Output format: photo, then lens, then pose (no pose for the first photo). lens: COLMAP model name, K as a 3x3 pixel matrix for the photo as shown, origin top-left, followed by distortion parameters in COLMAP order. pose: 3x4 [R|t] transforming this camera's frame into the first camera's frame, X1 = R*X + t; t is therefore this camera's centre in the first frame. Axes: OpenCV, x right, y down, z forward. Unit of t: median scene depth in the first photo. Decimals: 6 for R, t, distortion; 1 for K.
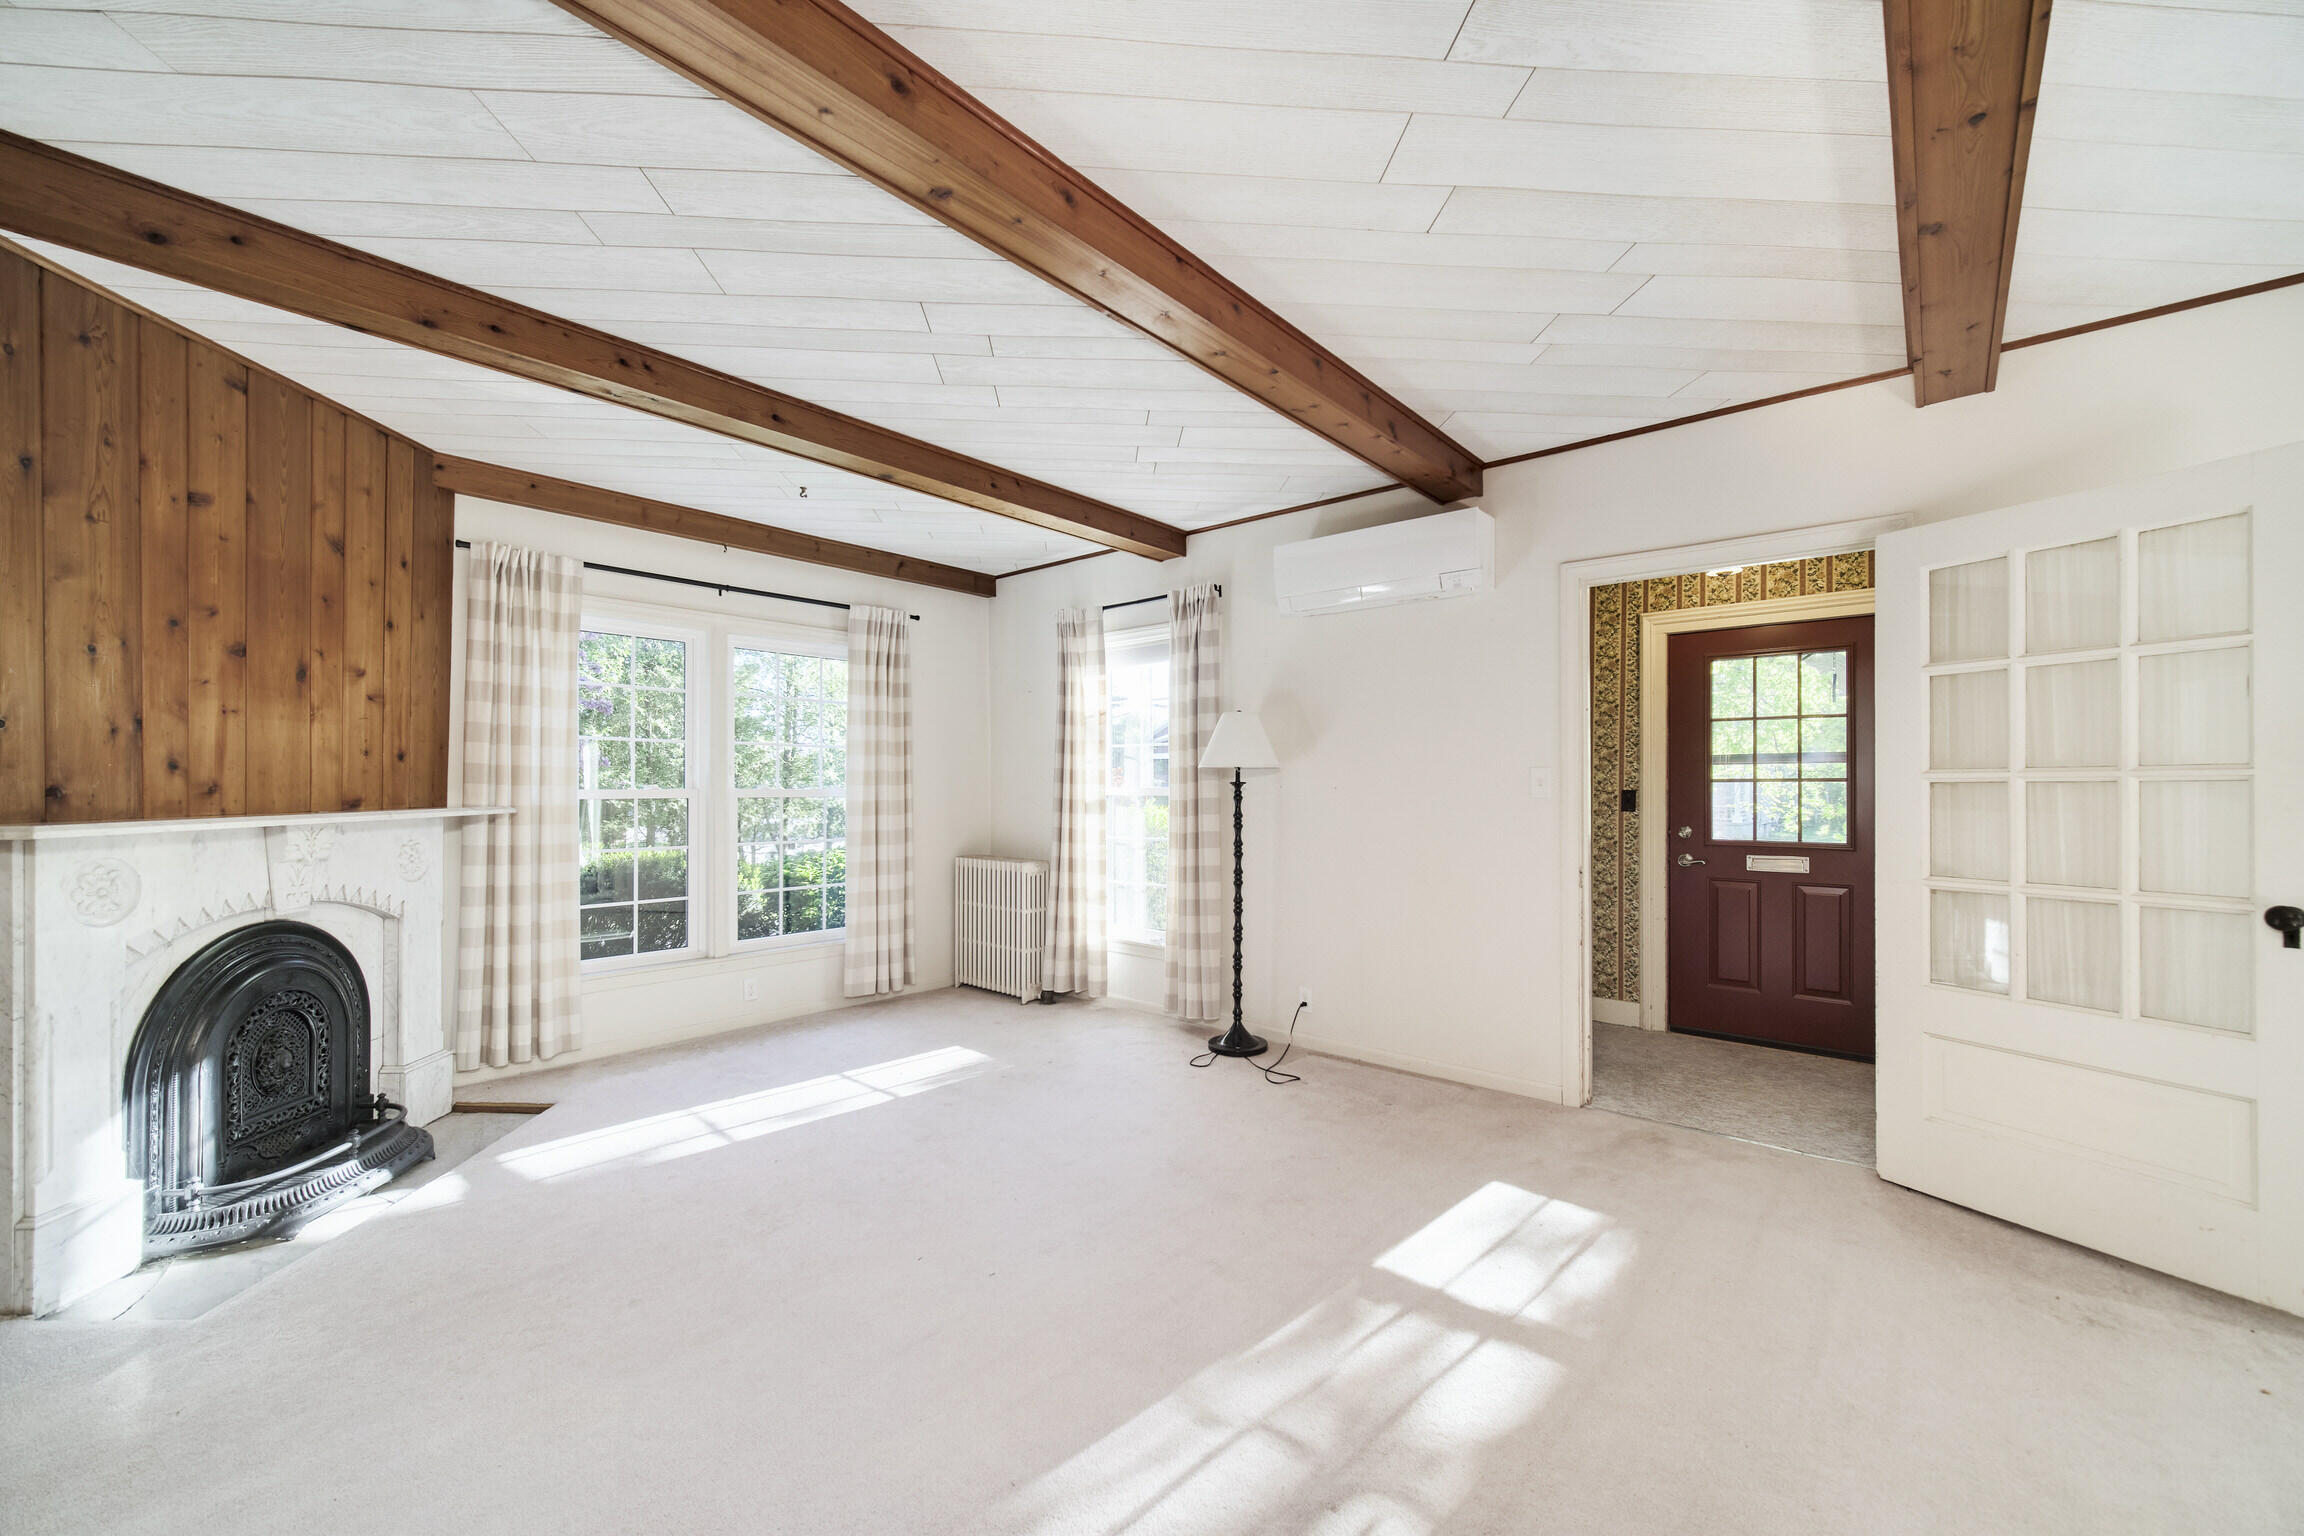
lens RADIAL K [[923.5, 0, 1153.8], [0, 923.5, 777.2], [0, 0, 1]] dist [-0.002560, 0.000607]
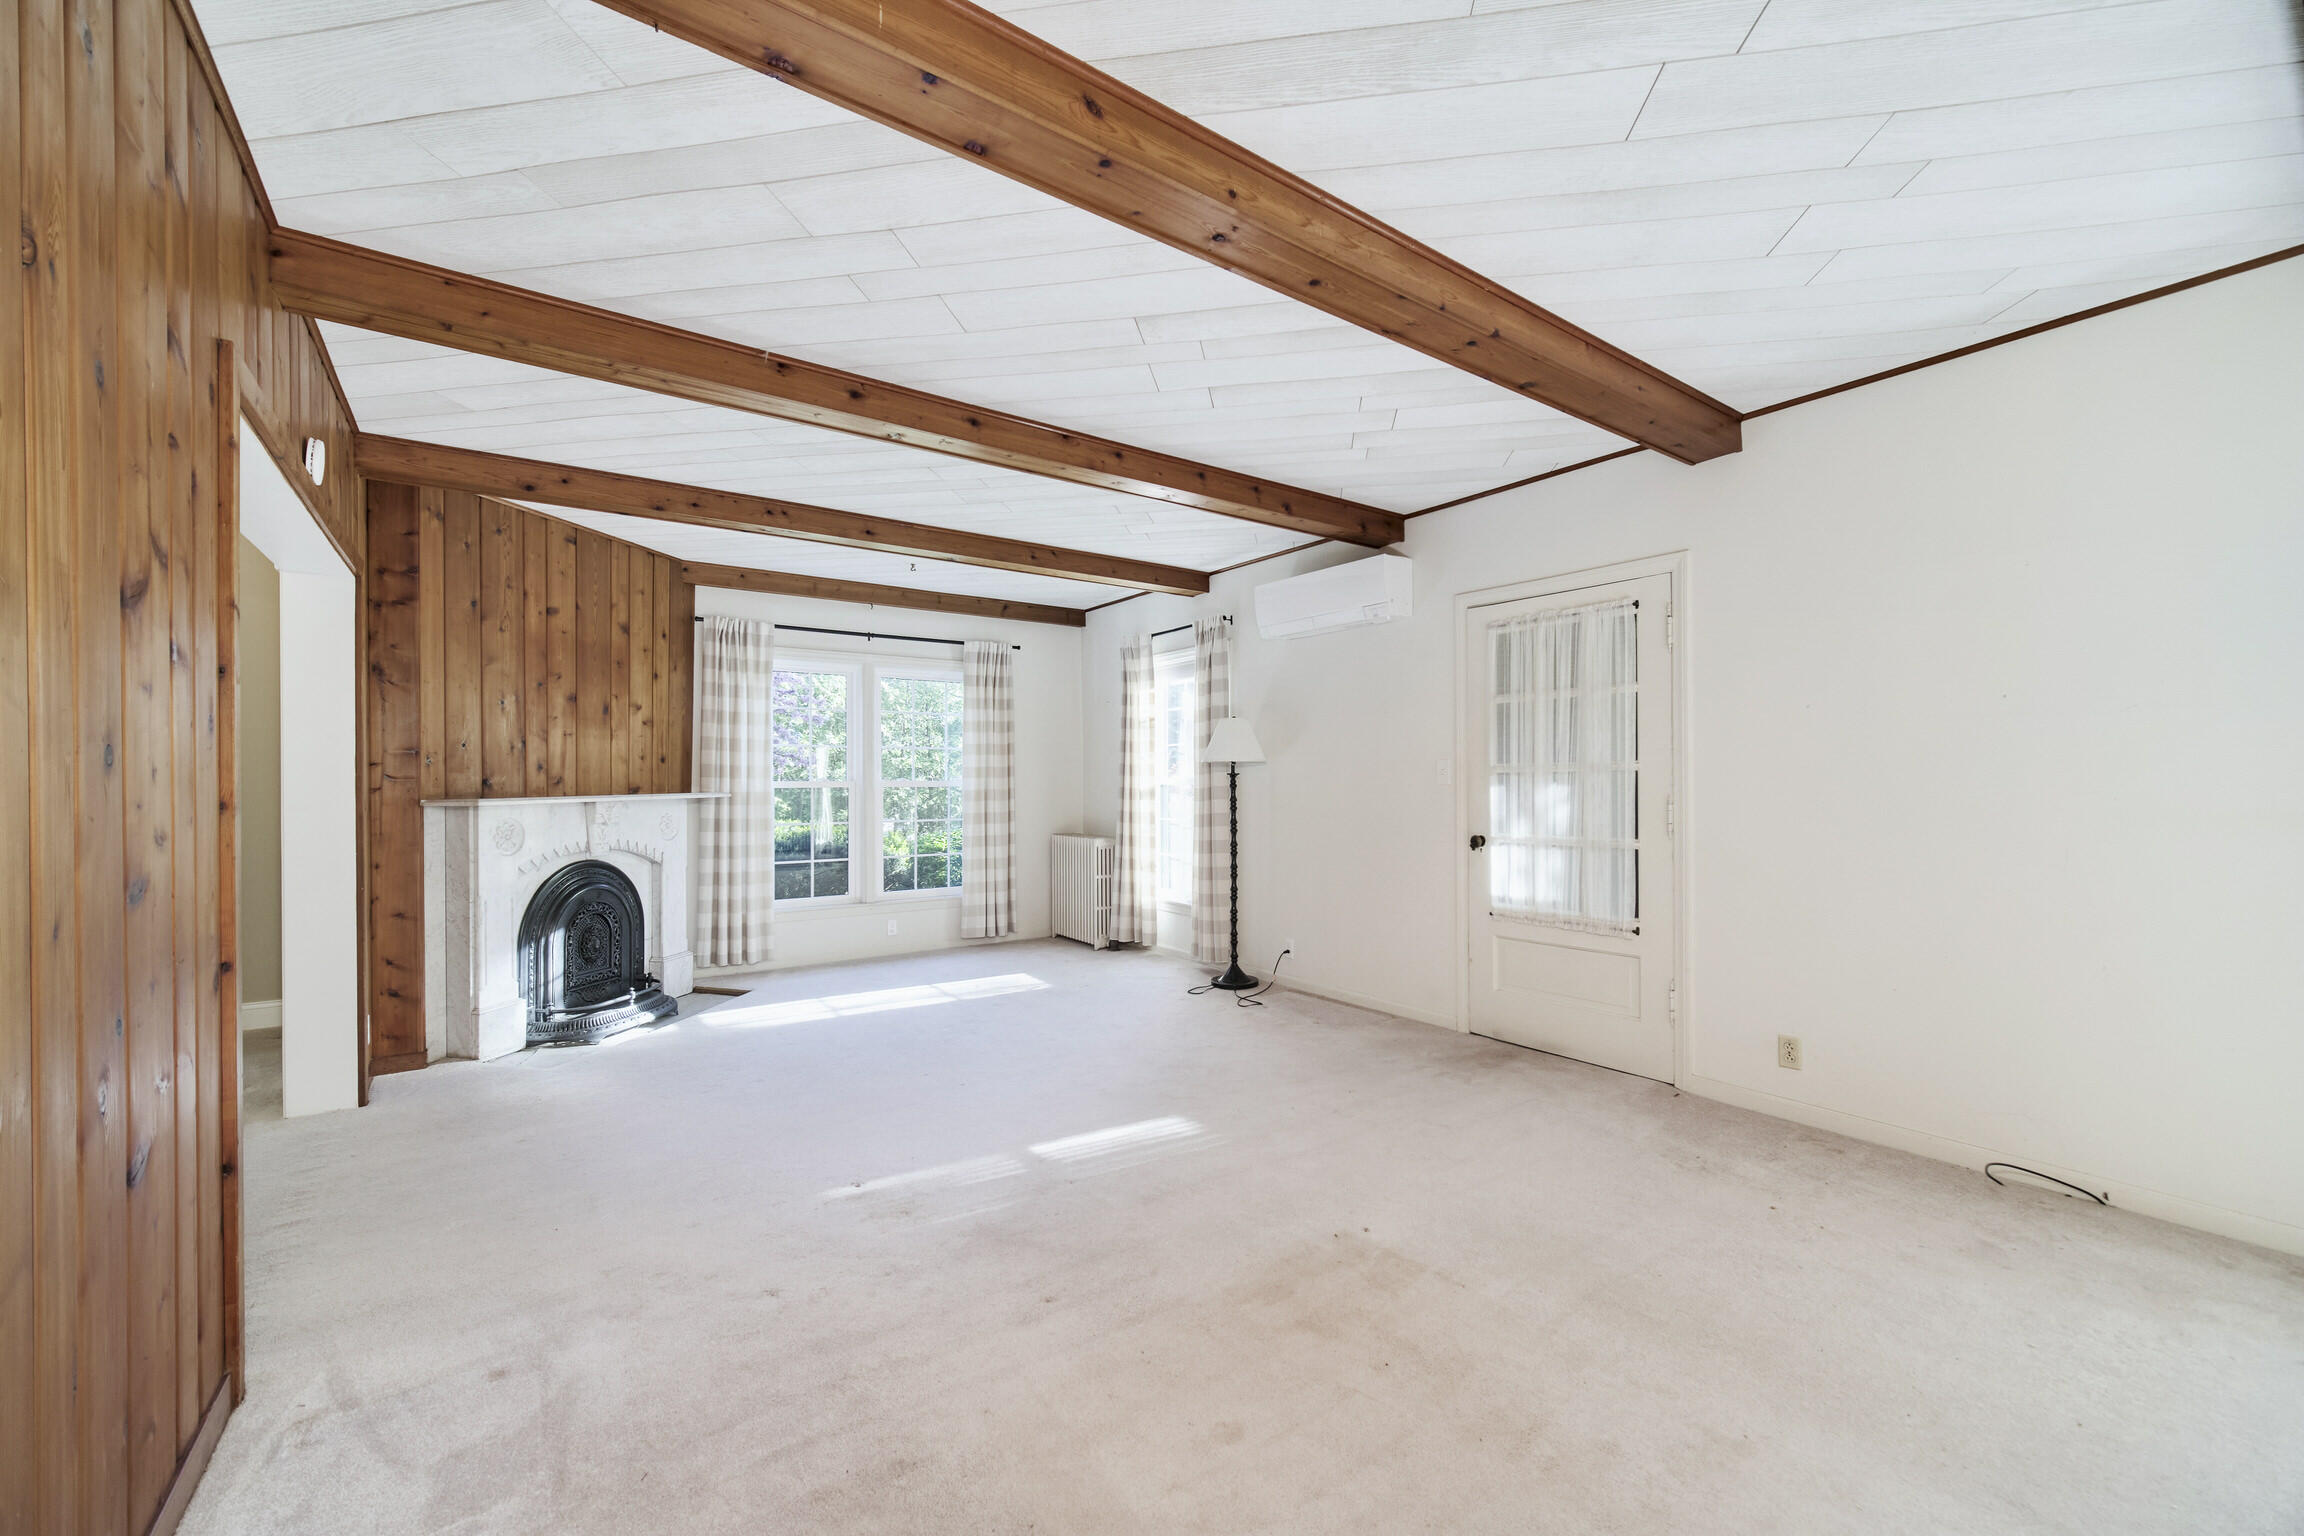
lens RADIAL K [[923.5, 0, 1157.9], [0, 923.5, 769.9], [0, 0, 1]] dist [-0.002560, 0.000607]
pose [[0.972094, -0.007364, -0.234477, 0.319835], [0.006657, 0.999971, -0.003808, 0.005220], [0.234498, 0.002141, 0.972114, -0.281009]]
